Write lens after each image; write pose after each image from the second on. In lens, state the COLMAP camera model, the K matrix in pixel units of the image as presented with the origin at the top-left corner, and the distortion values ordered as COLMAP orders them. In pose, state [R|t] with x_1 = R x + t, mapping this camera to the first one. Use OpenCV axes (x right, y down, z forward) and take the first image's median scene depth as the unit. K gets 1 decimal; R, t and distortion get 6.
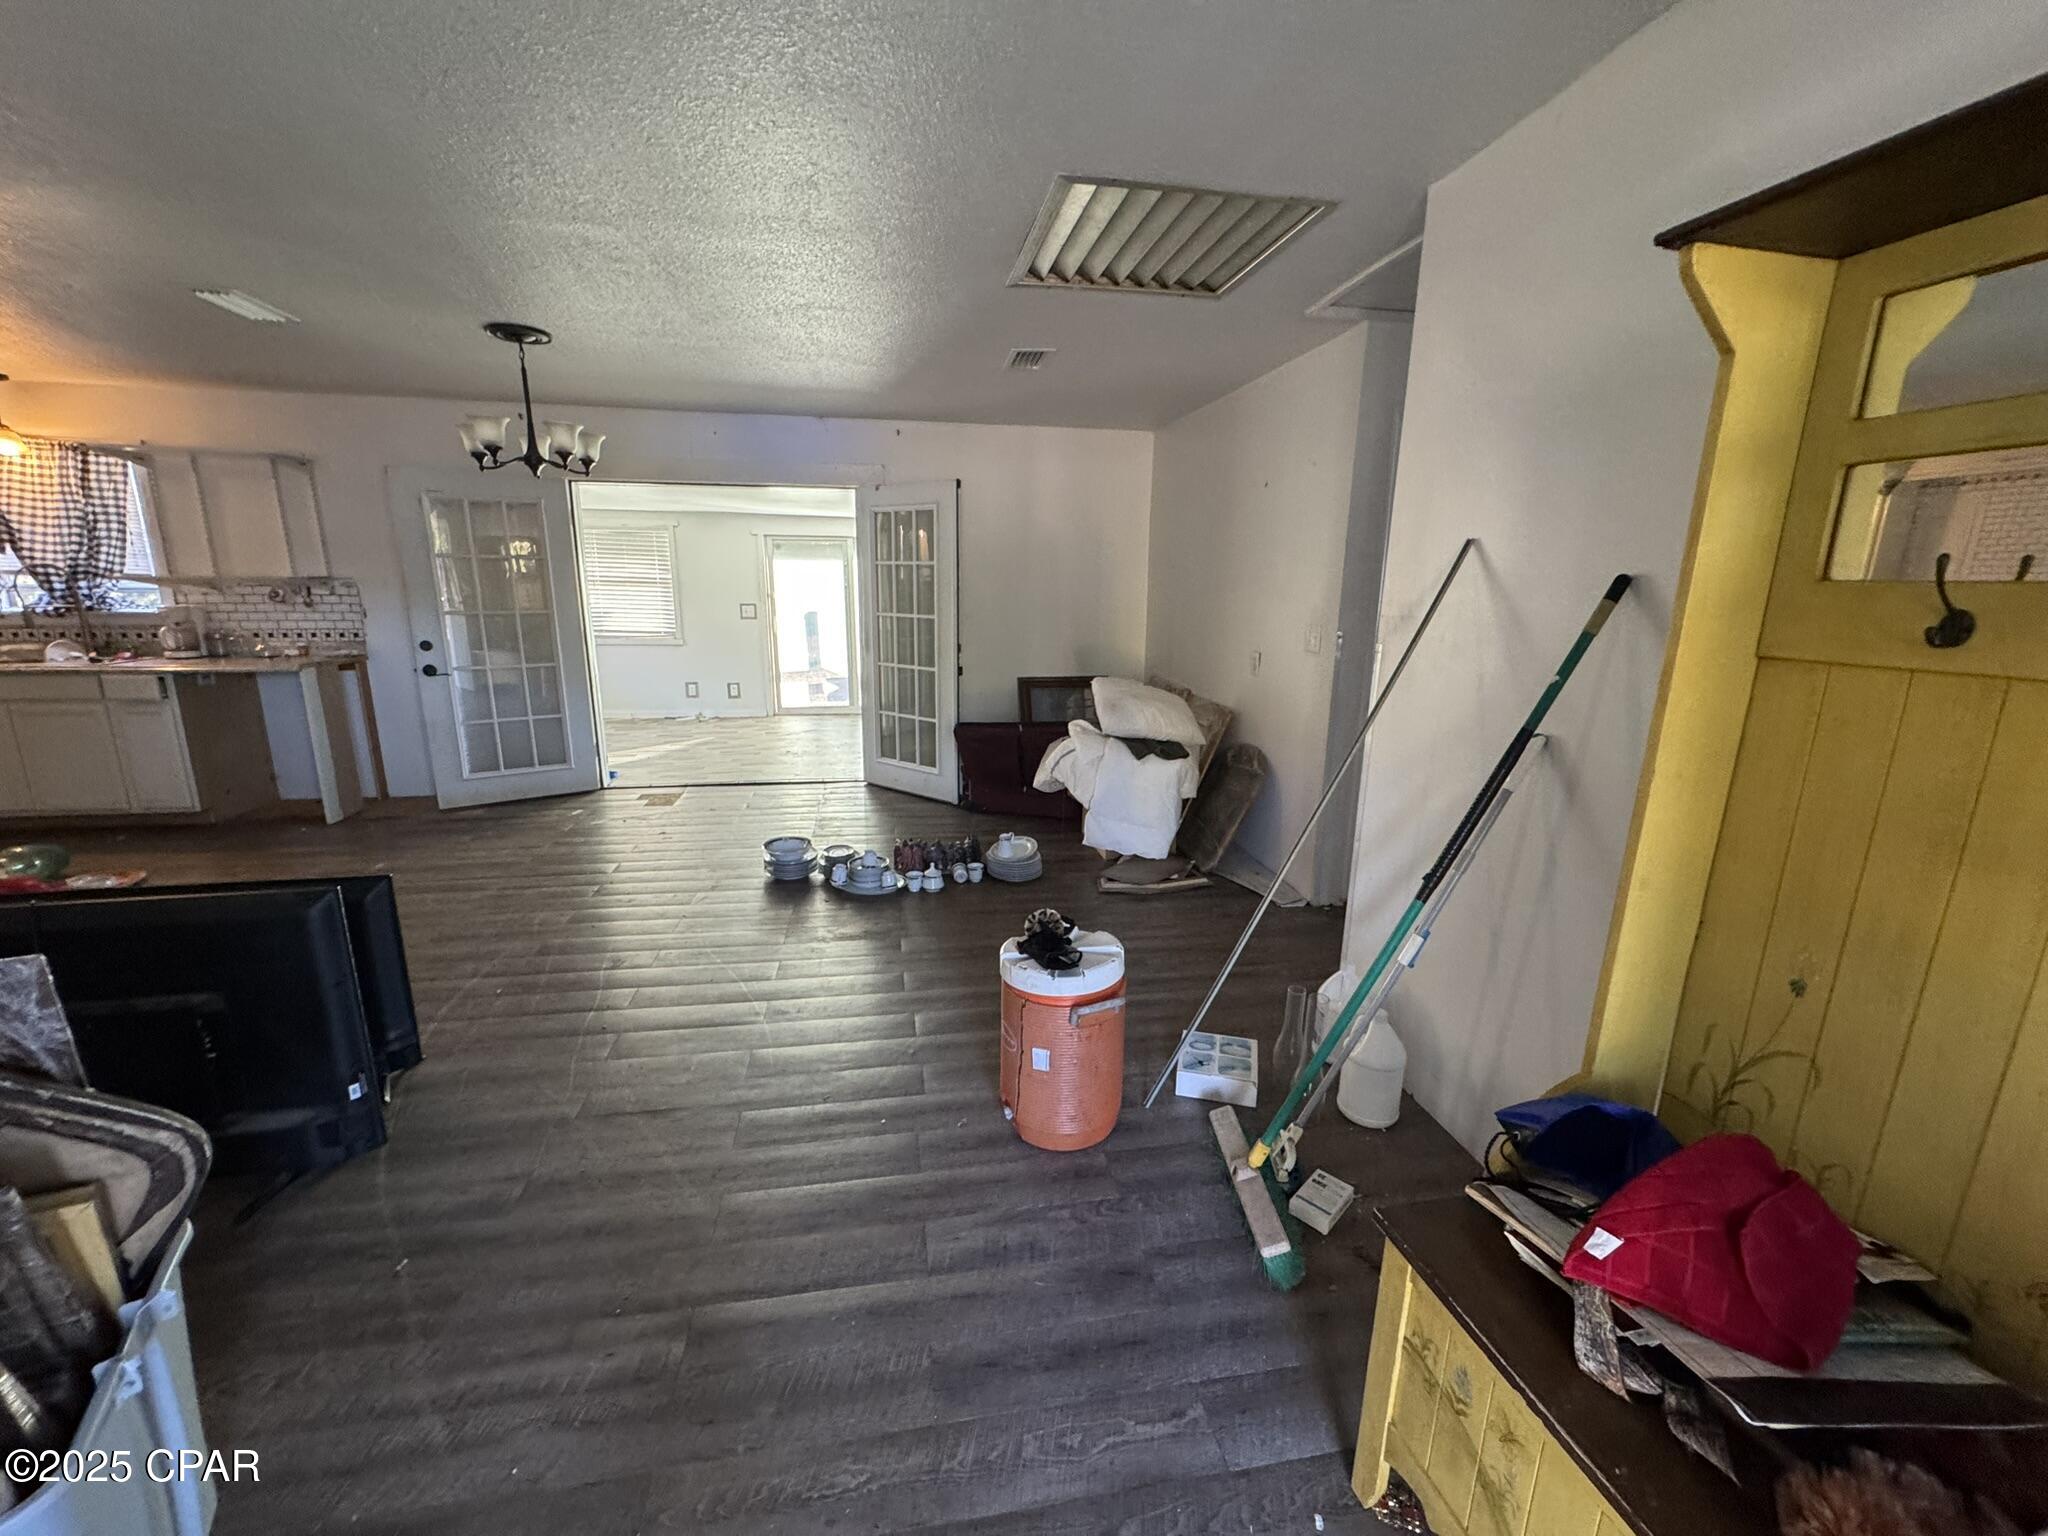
lens RADIAL K [[815.2, 0, 1022.7], [0, 815.2, 769.6], [0, 0, 1]] dist [-0.001587, 0.000273]
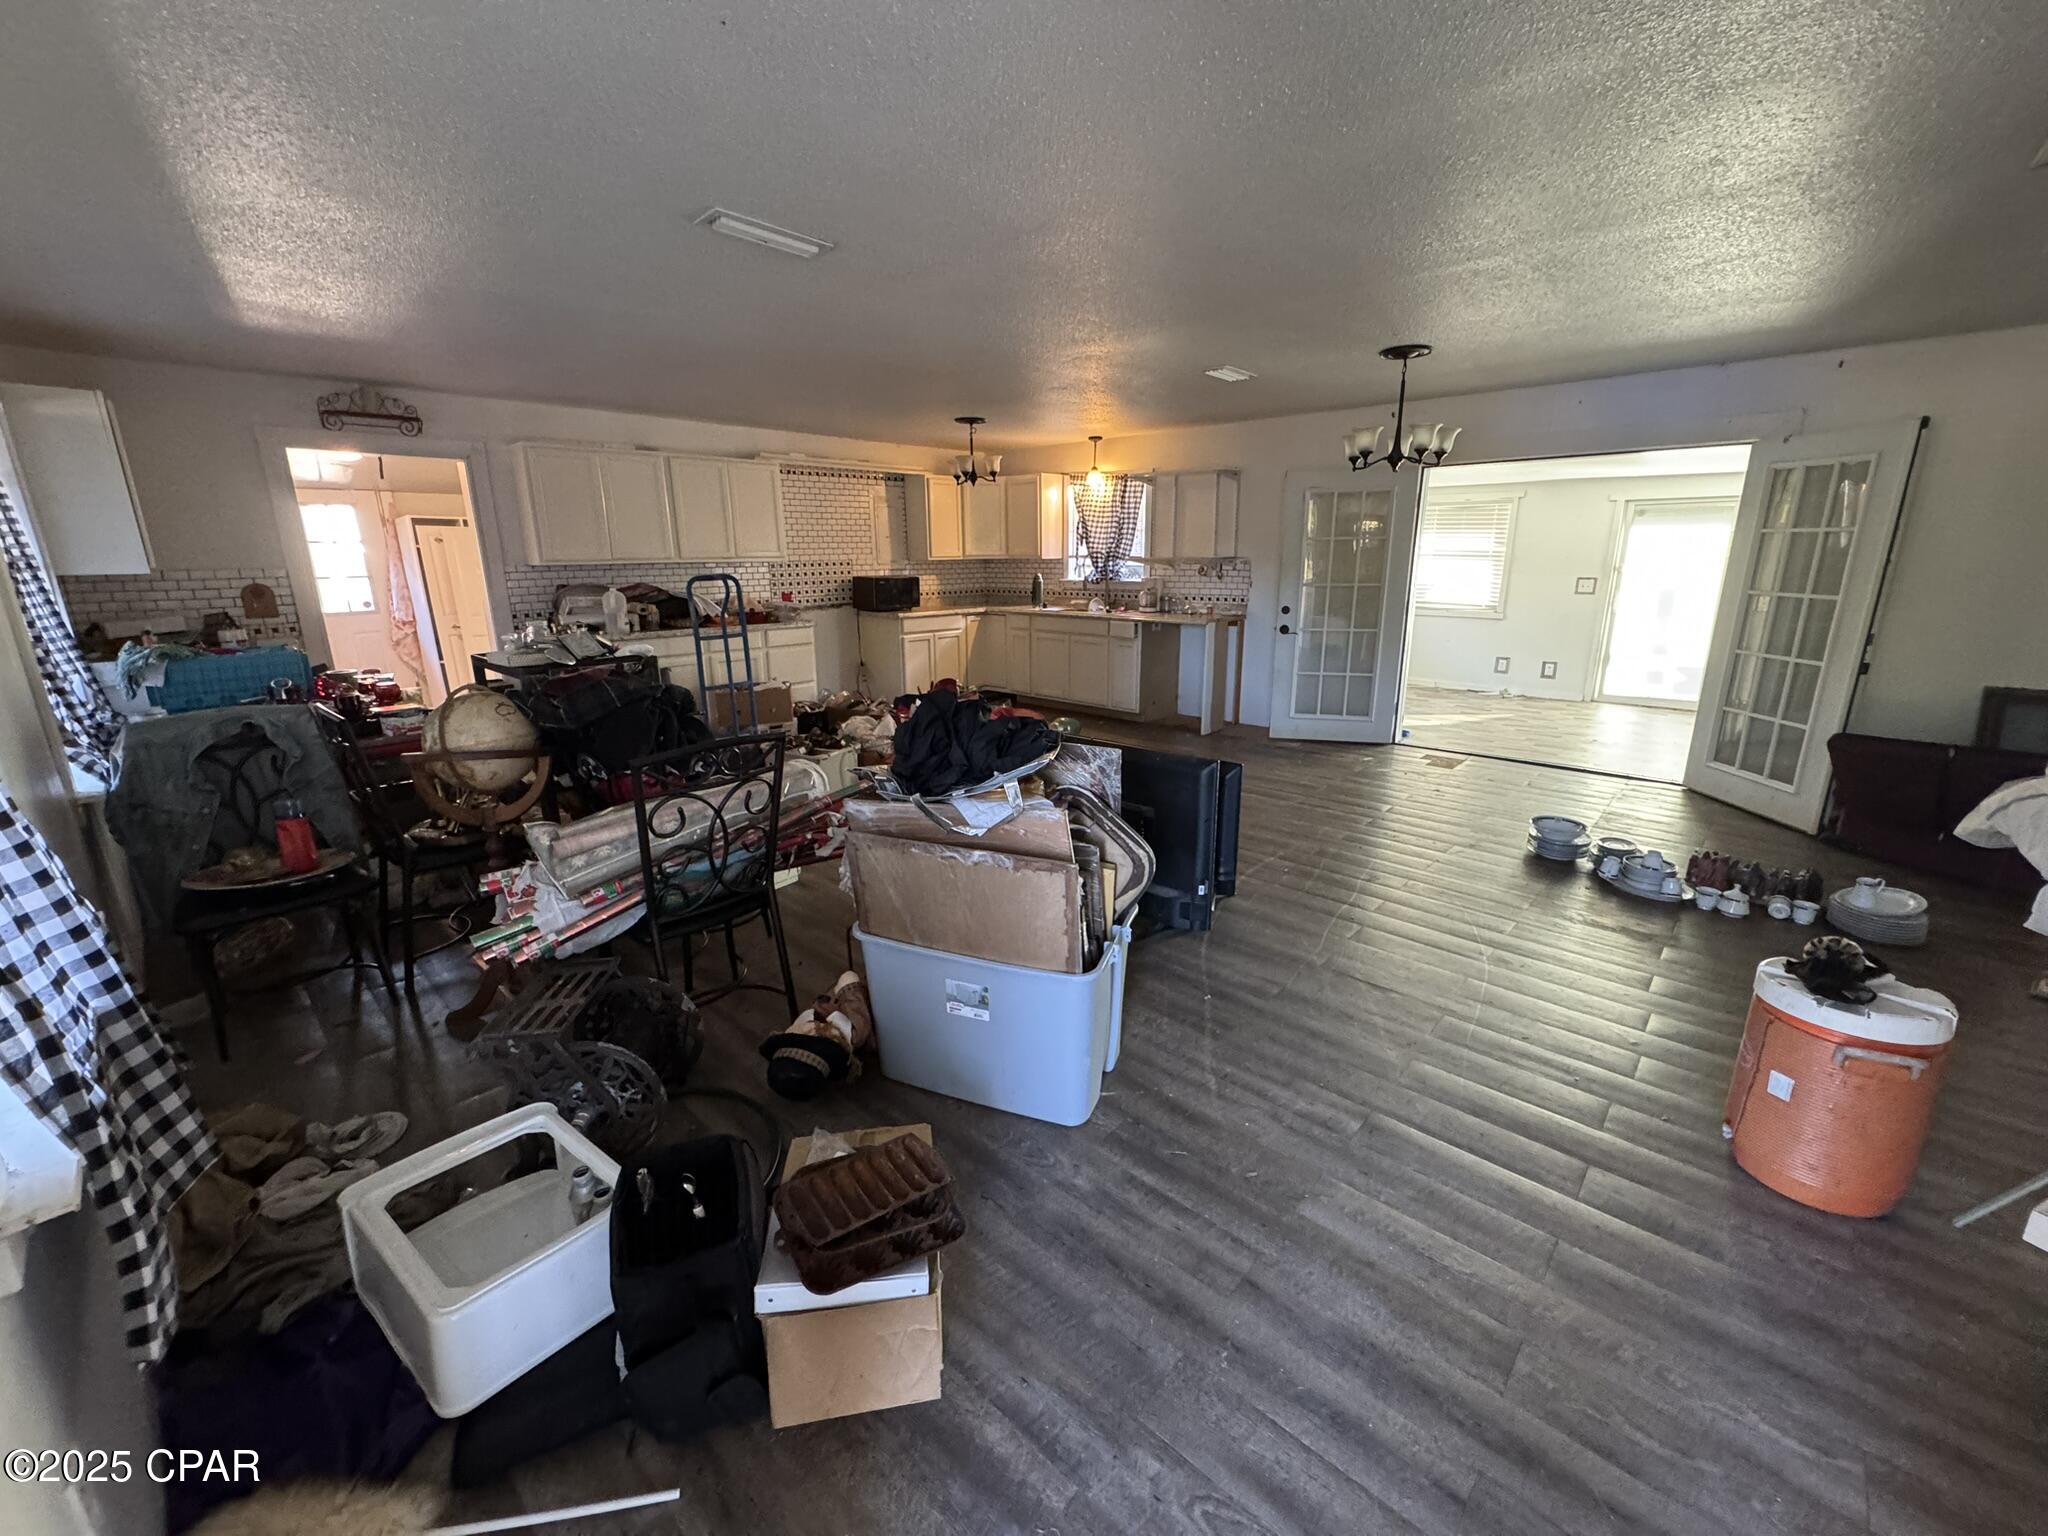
lens RADIAL K [[815.2, 0, 1026.1], [0, 815.2, 766.0], [0, 0, 1]] dist [-0.001587, 0.000273]
pose [[0.604161, 0.185517, -0.774967, 0.075817], [-0.162154, 0.980796, 0.108375, 0.019755], [0.780190, 0.060188, 0.622641, -0.128483]]
